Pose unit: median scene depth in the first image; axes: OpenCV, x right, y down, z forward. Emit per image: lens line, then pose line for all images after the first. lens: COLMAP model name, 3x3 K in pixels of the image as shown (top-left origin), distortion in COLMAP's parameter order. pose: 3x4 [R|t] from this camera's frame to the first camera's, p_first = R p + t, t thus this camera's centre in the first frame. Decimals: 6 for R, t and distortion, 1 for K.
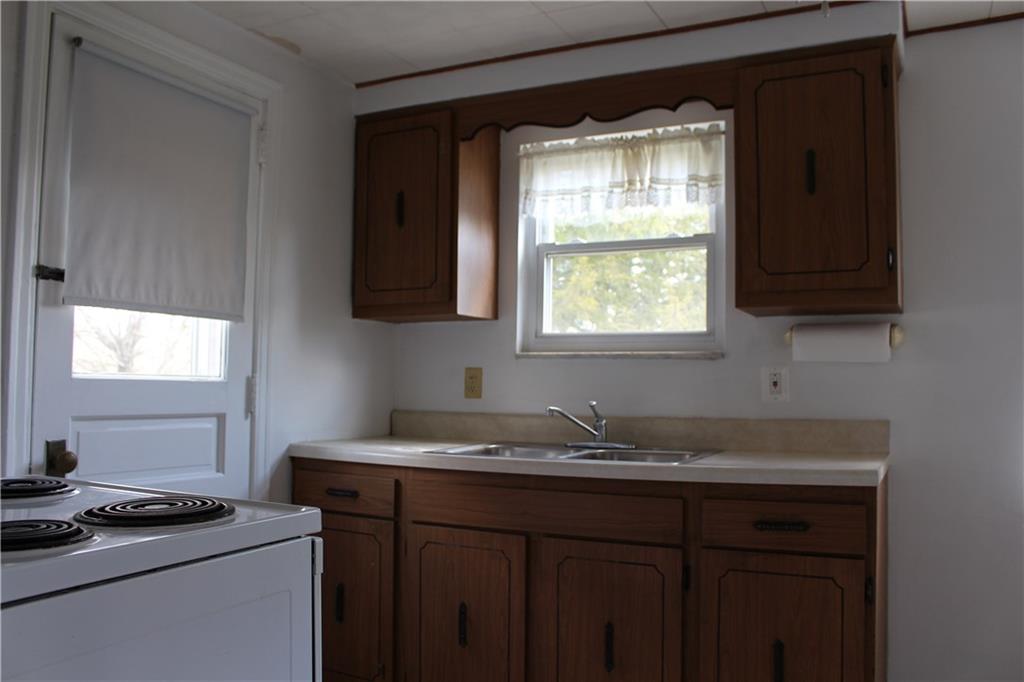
lens RADIAL K [[856.1, 0, 509.6], [0, 856.1, 336.6], [0, 0, 1]] dist [-0.118283, 0.081327]
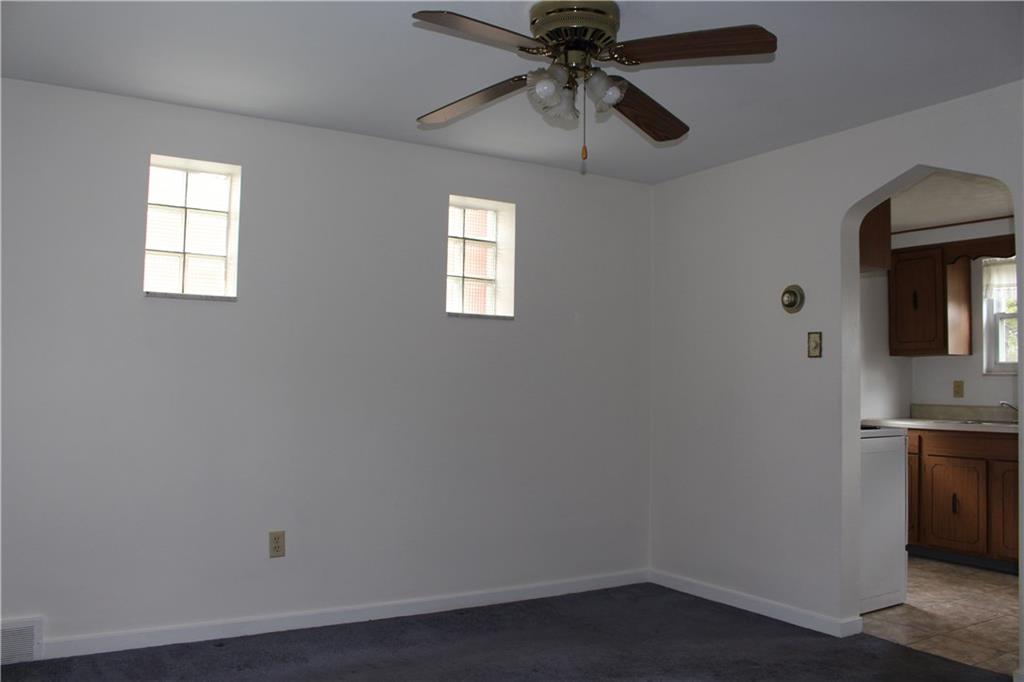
lens RADIAL K [[856.1, 0, 507.5], [0, 856.1, 341.9], [0, 0, 1]] dist [-0.118283, 0.081327]
pose [[0.856802, -0.024818, -0.515047, 0.061029], [0.025424, 0.999659, -0.005876, -0.074526], [0.515018, -0.008061, 0.857142, -1.243286]]
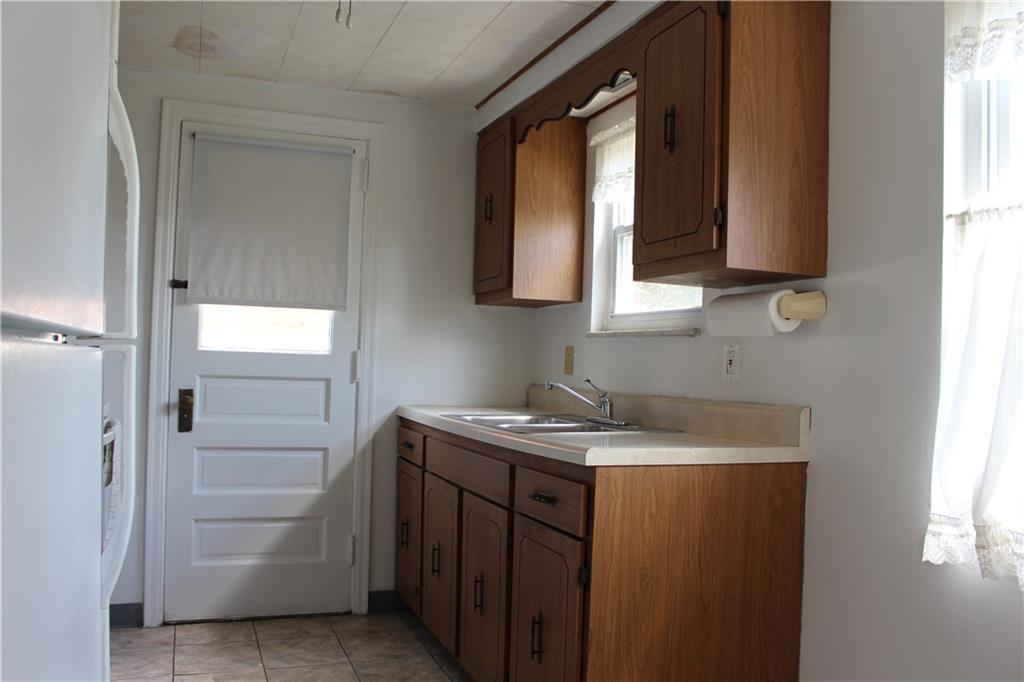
lens RADIAL K [[856.1, 0, 505.1], [0, 856.1, 342.0], [0, 0, 1]] dist [-0.118283, 0.081327]
pose [[0.740016, -0.004524, -0.672574, 0.747285], [0.016046, 0.999812, 0.010930, 0.020520], [0.672398, -0.018880, 0.739949, 0.166353]]
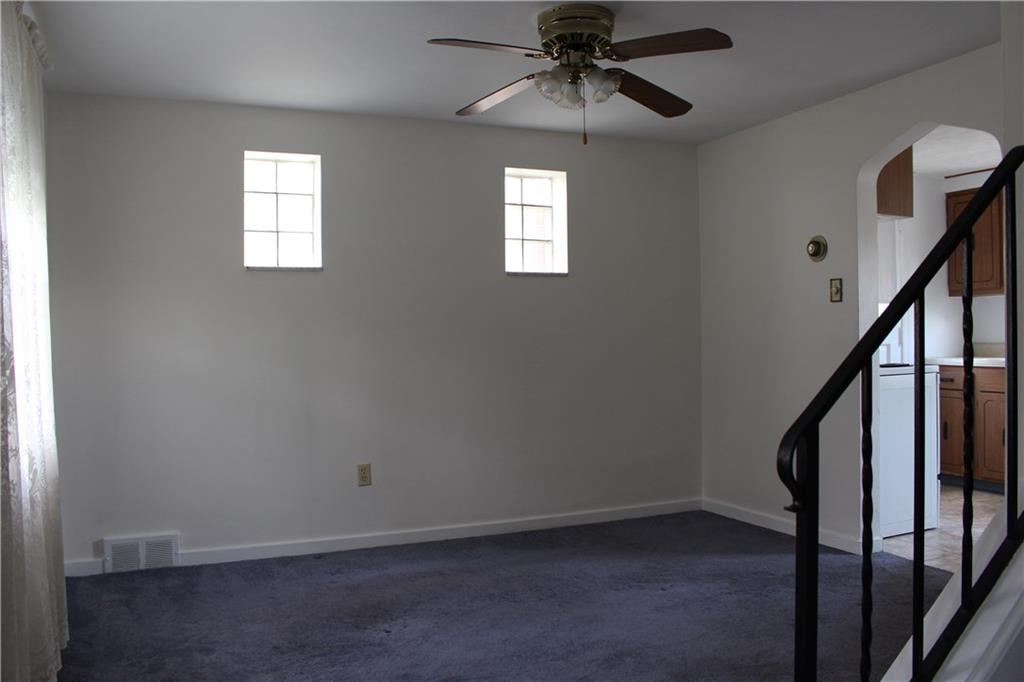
lens RADIAL K [[856.1, 0, 509.8], [0, 856.1, 341.9], [0, 0, 1]] dist [-0.118283, 0.081327]
pose [[0.779910, -0.017941, -0.625634, 0.267134], [0.059848, 0.997147, 0.046010, -0.077528], [0.623024, -0.073326, 0.778759, -1.341697]]
